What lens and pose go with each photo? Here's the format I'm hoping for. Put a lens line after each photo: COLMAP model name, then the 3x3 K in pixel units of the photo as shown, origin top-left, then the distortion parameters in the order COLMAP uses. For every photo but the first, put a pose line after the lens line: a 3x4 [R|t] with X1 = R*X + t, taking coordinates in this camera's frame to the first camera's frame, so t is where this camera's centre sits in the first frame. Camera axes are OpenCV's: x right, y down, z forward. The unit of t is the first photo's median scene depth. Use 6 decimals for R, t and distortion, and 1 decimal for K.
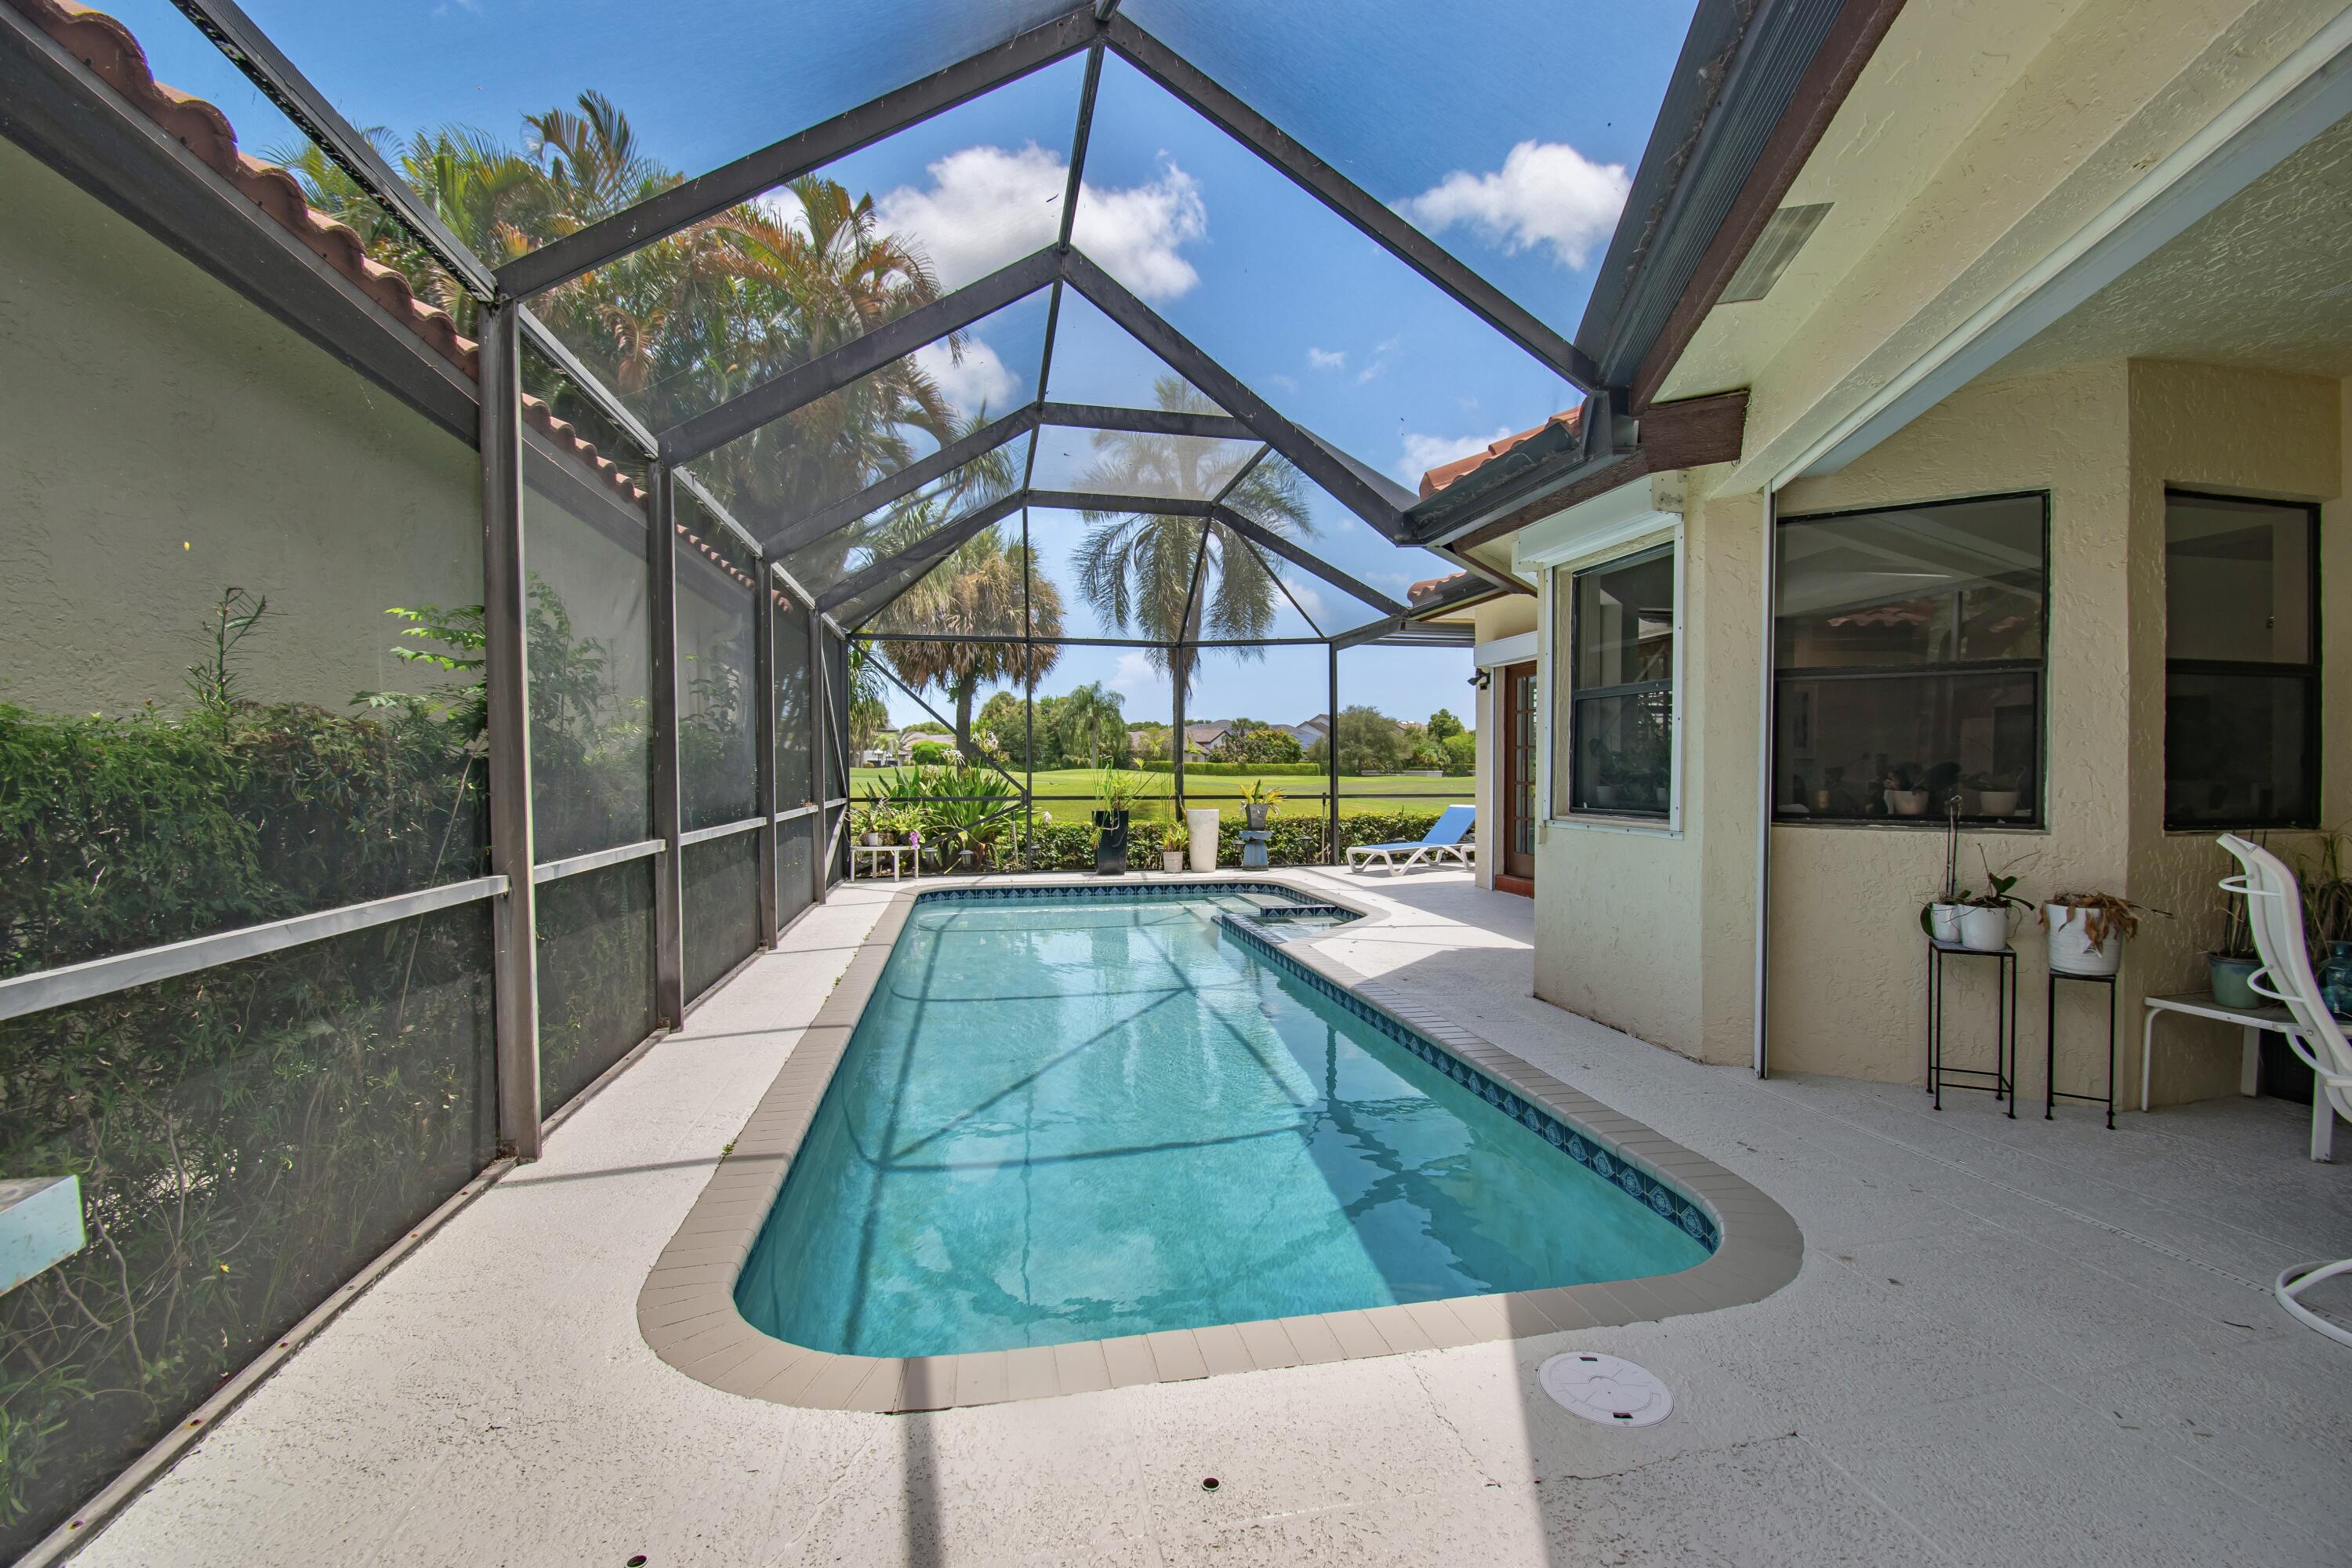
lens RADIAL K [[1039.4, 0, 1192.7], [0, 1039.4, 789.4], [0, 0, 1]] dist [0.003574, 0.000346]
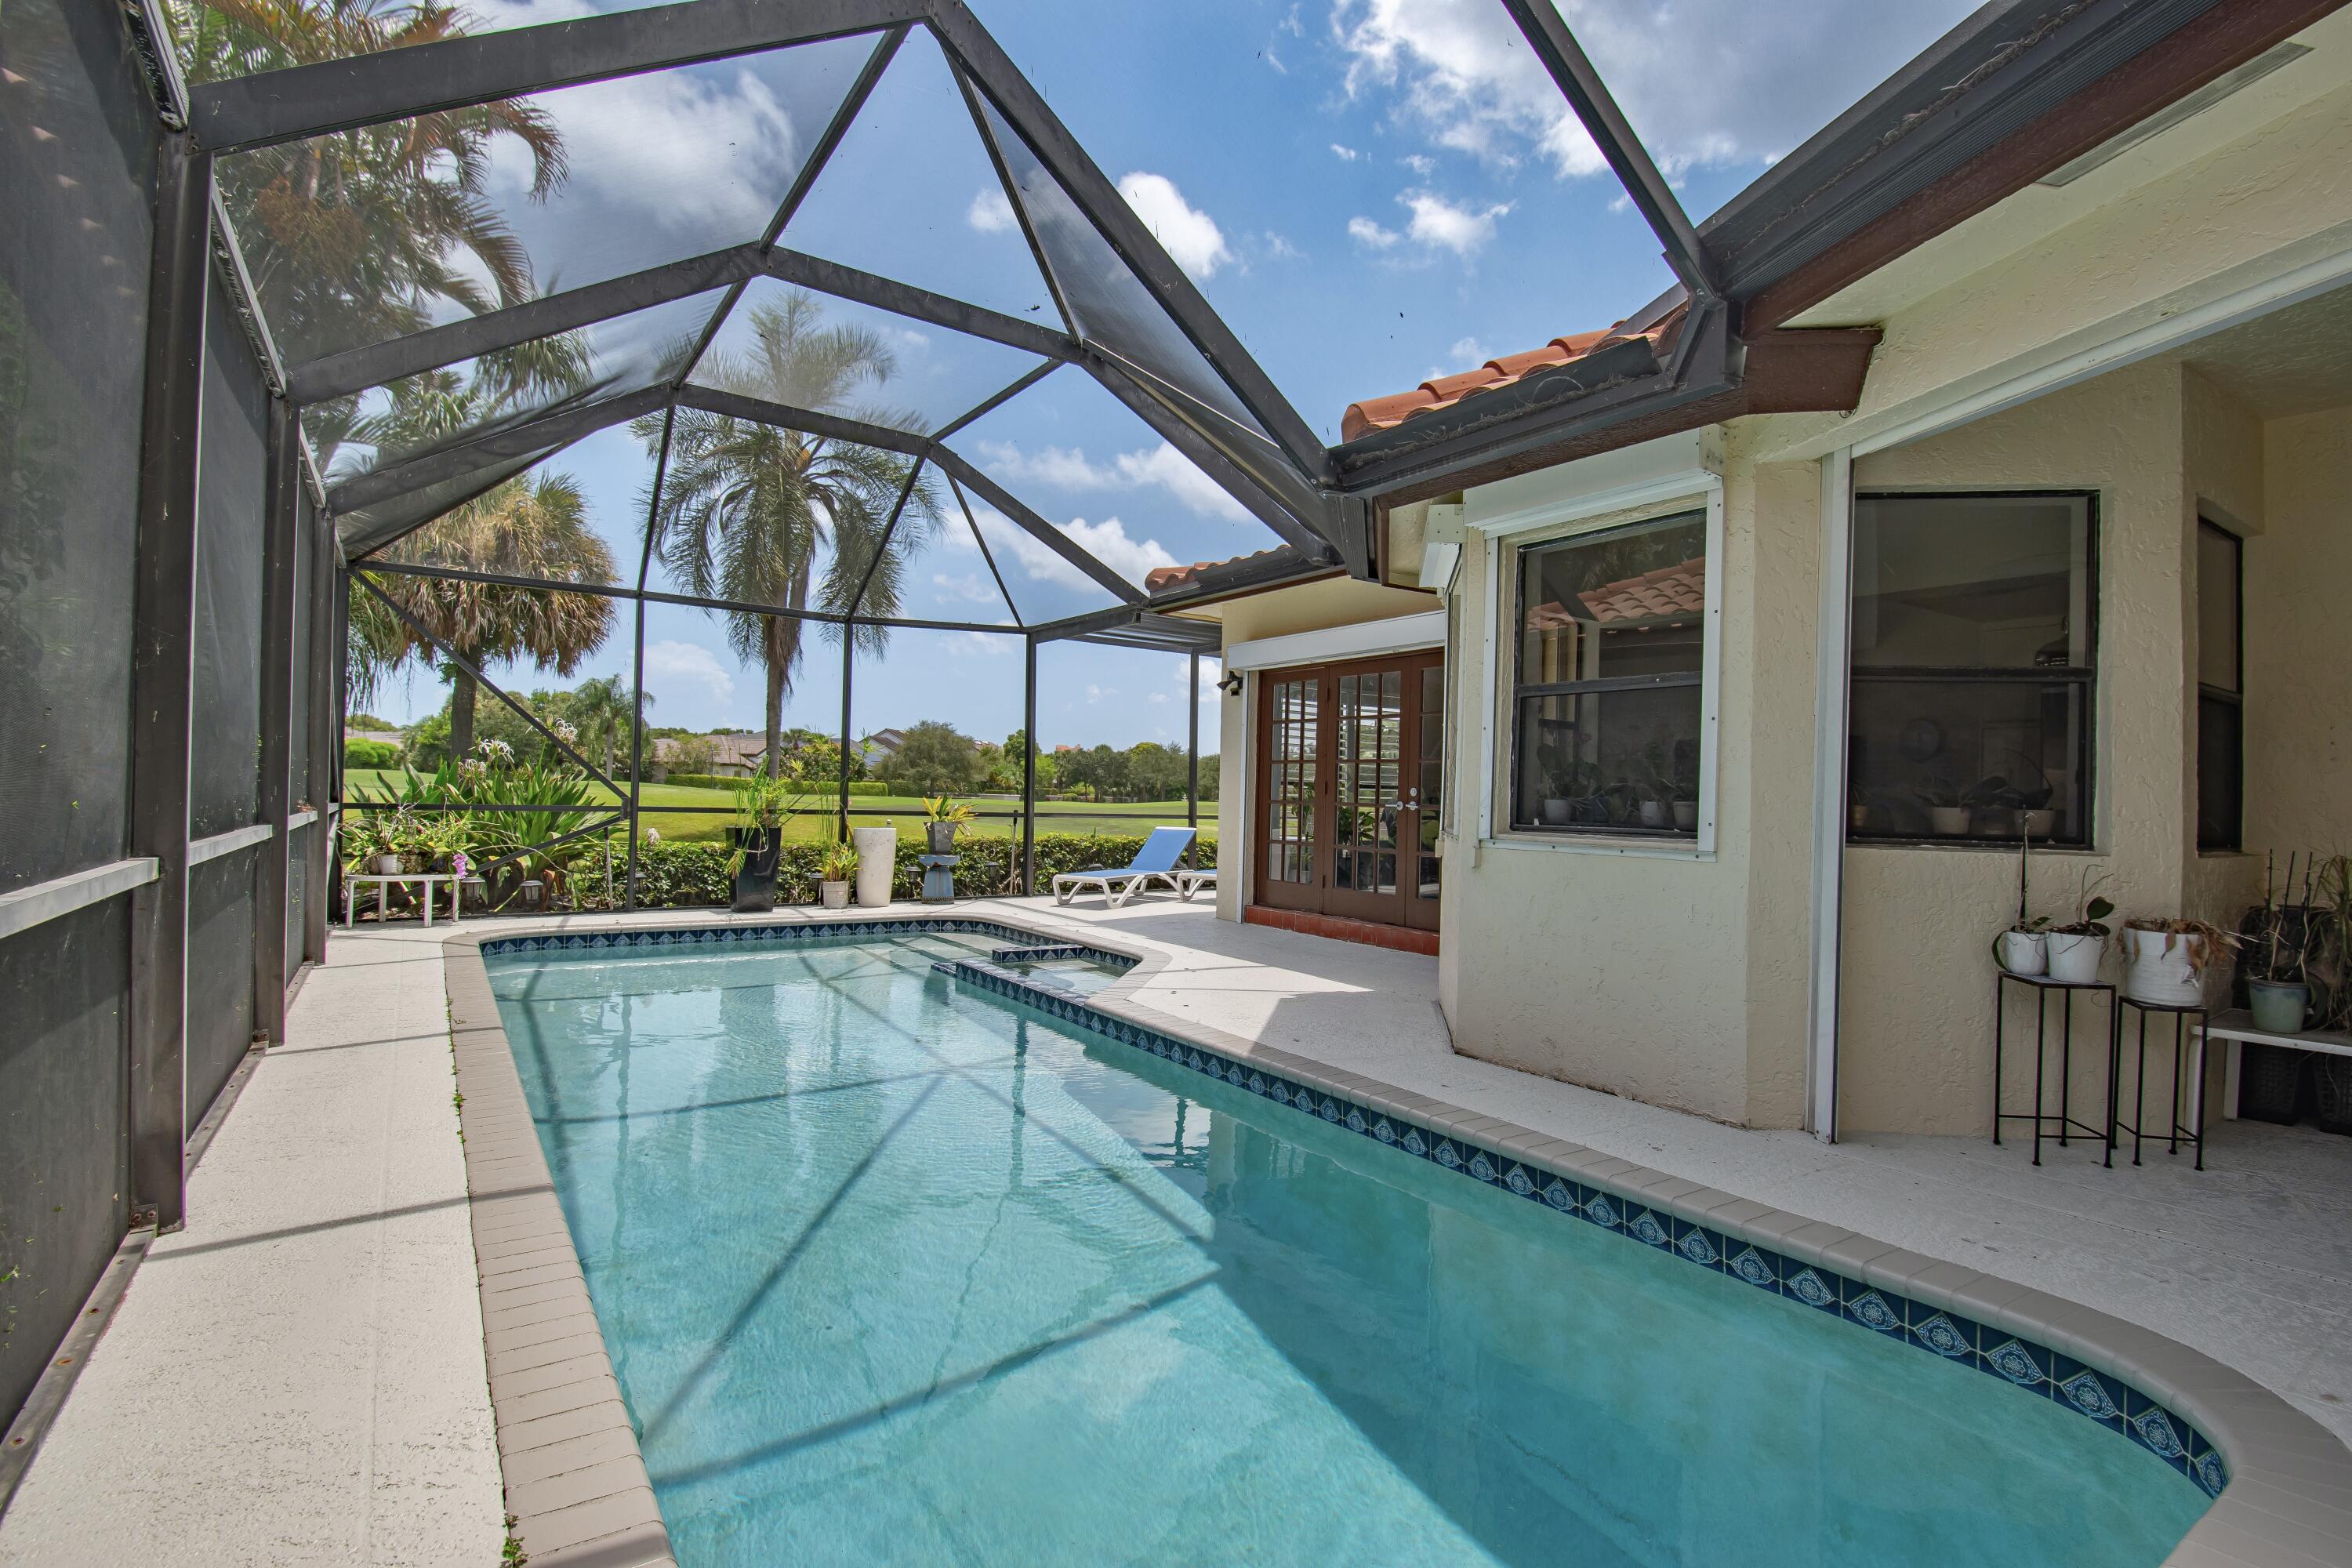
lens RADIAL K [[1114.7, 0, 1180.0], [0, 1114.7, 786.9], [0, 0, 1]] dist [-0.000030, -0.002529]
pose [[0.923445, 0.028023, 0.382706, -0.111207], [-0.018578, 0.999425, -0.028353, 0.008587], [-0.383280, 0.019072, 0.923435, 0.133184]]
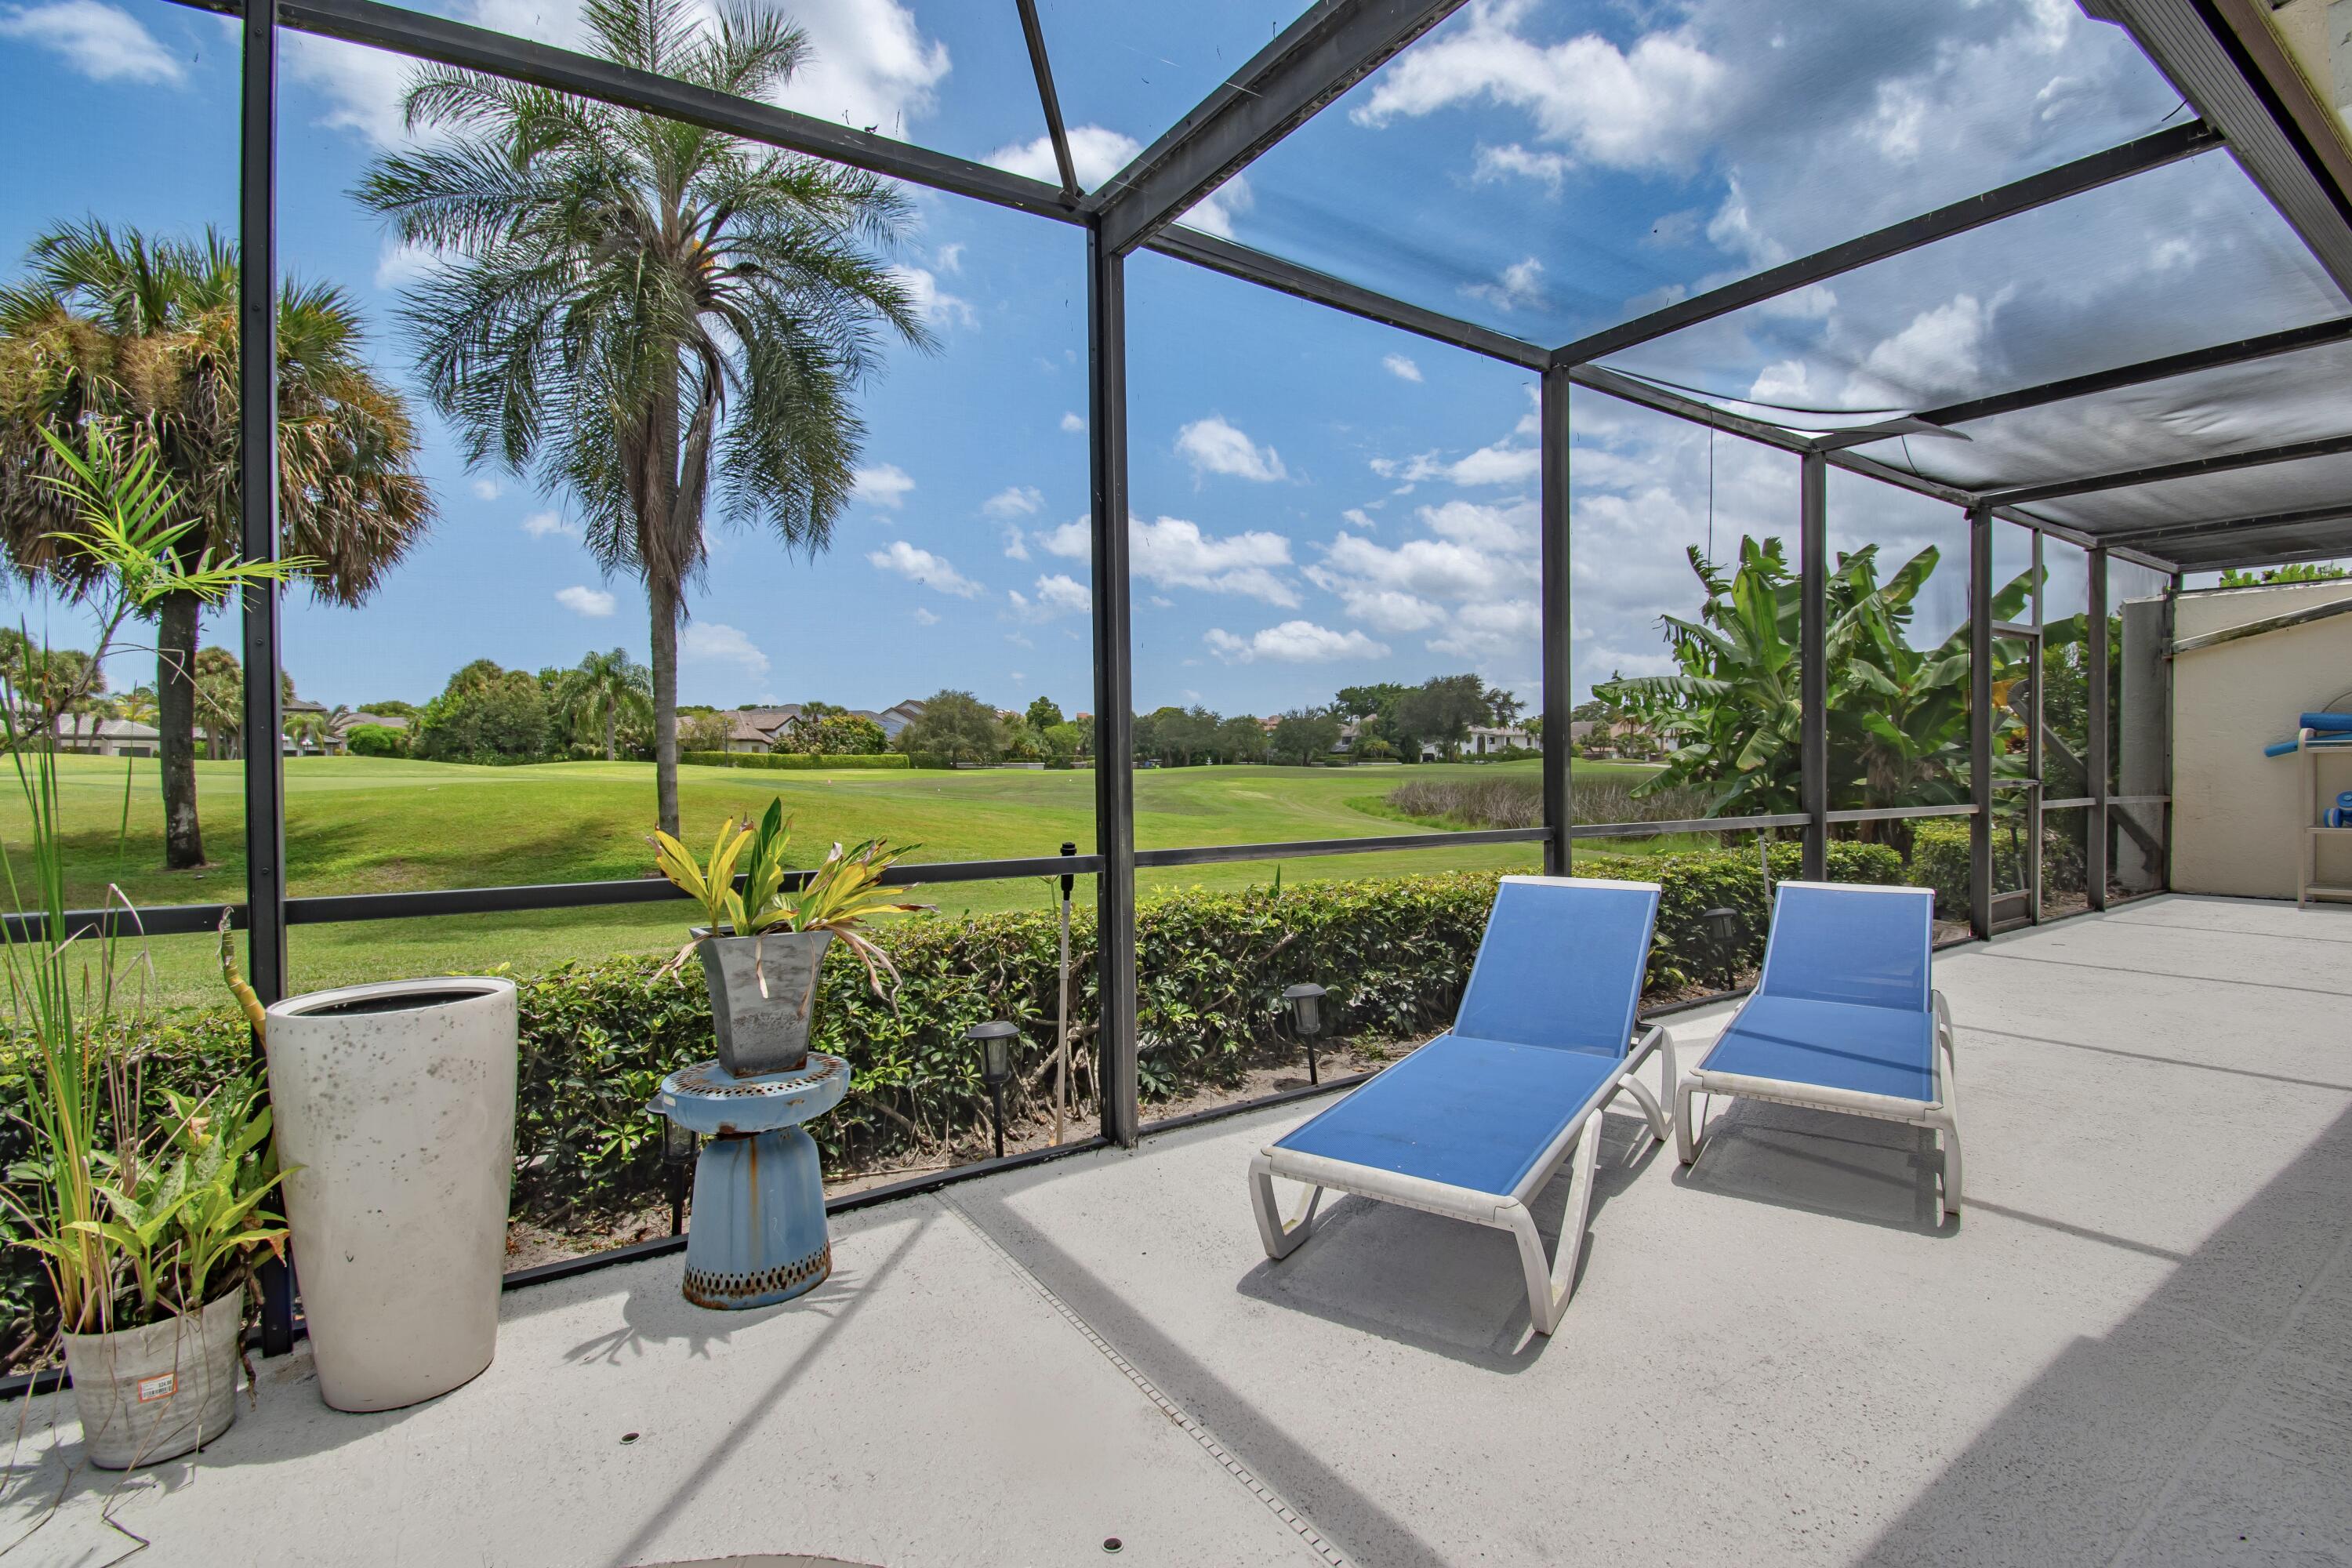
lens RADIAL K [[1039.4, 0, 1180.9], [0, 1039.4, 787.3], [0, 0, 1]] dist [0.003574, 0.000346]
pose [[0.927812, -0.010715, 0.372894, 0.067245], [0.008715, 0.999937, 0.007047, -0.013834], [-0.372946, -0.003288, 0.927847, 0.873126]]
